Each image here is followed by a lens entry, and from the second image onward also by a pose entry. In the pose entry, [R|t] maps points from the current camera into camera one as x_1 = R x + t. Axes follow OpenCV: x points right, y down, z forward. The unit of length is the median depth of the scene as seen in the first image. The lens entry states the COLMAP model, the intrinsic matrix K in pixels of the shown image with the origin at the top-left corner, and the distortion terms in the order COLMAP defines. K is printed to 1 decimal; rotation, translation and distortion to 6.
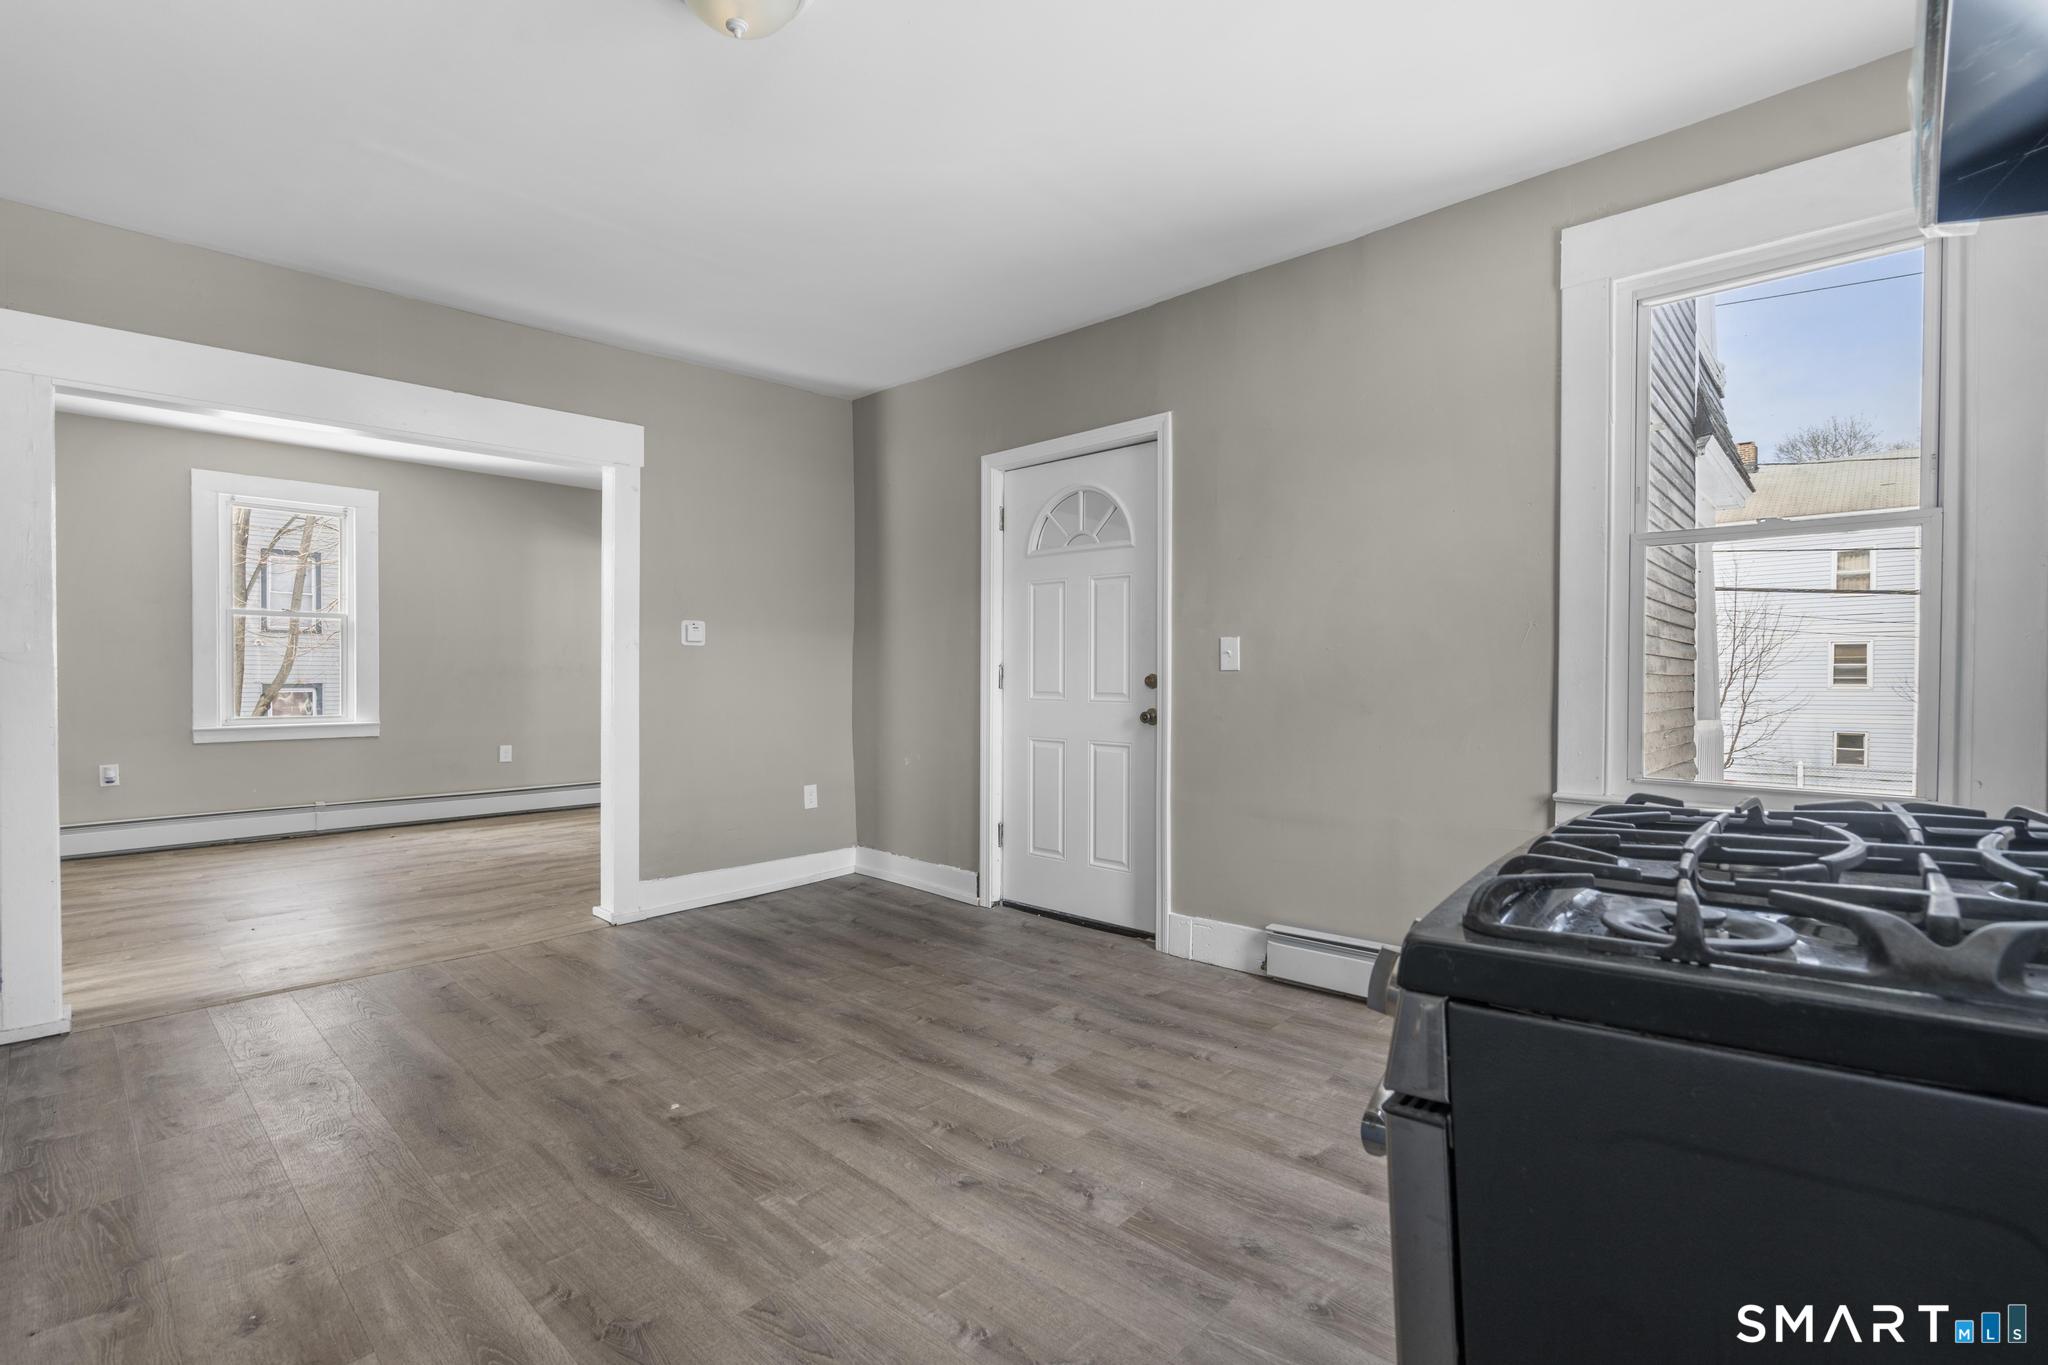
lens RADIAL K [[915.7, 0, 1022.4], [0, 915.7, 683.7], [0, 0, 1]] dist [-0.007510, 0.003849]
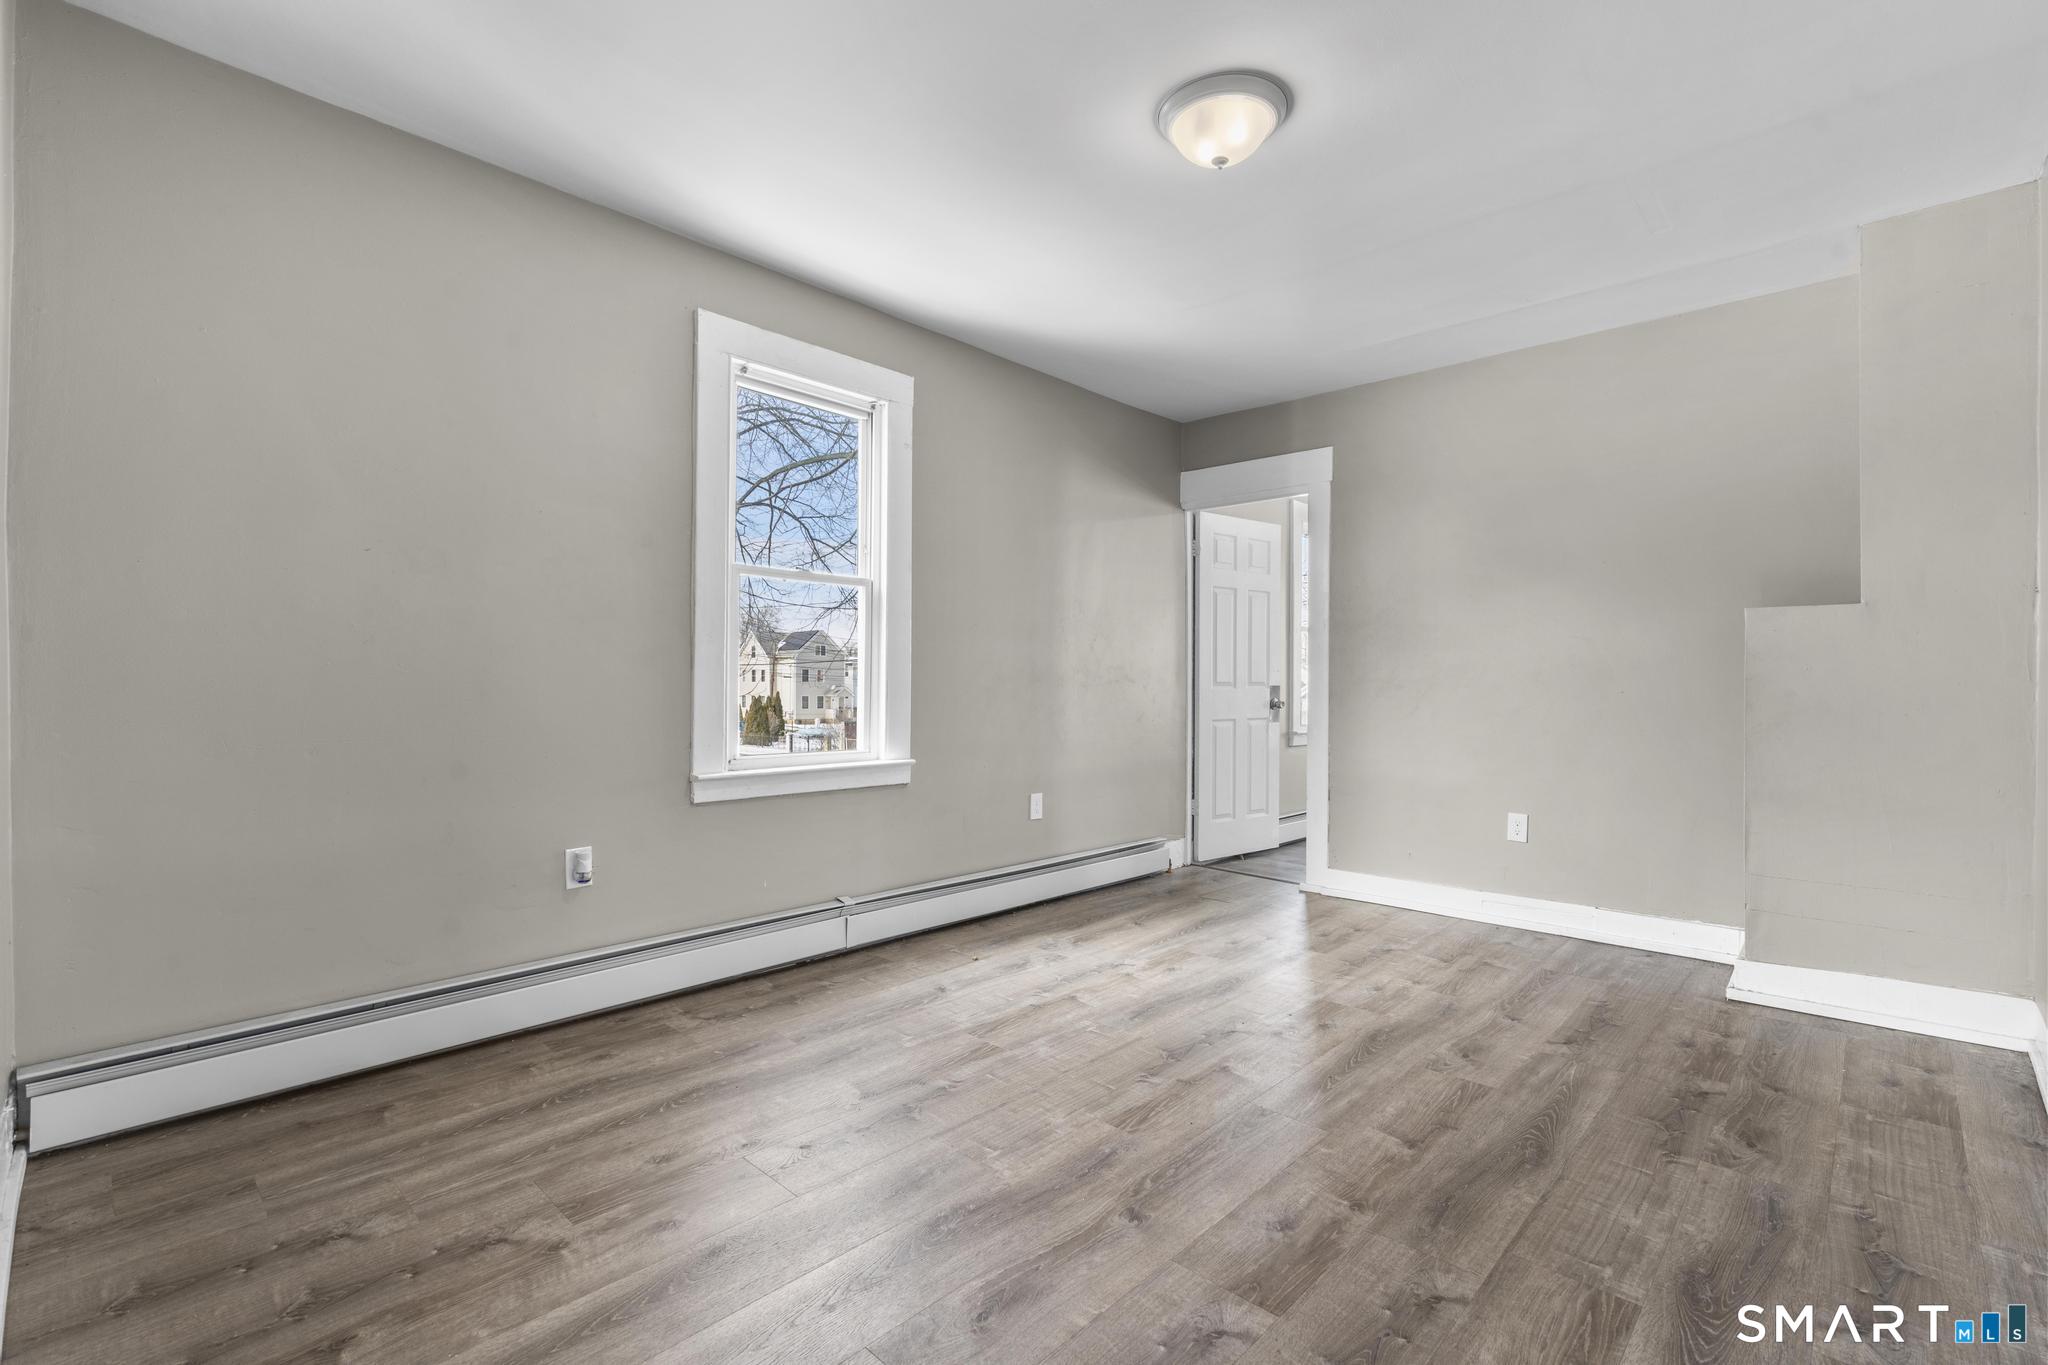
lens RADIAL K [[915.7, 0, 1022.0], [0, 915.7, 683.3], [0, 0, 1]] dist [-0.007510, 0.003849]
pose [[0.999991, 0.003082, 0.002878, -1.210926], [-0.003039, 0.999884, -0.014938, 0.000356], [-0.002923, 0.014929, 0.999884, 0.756200]]
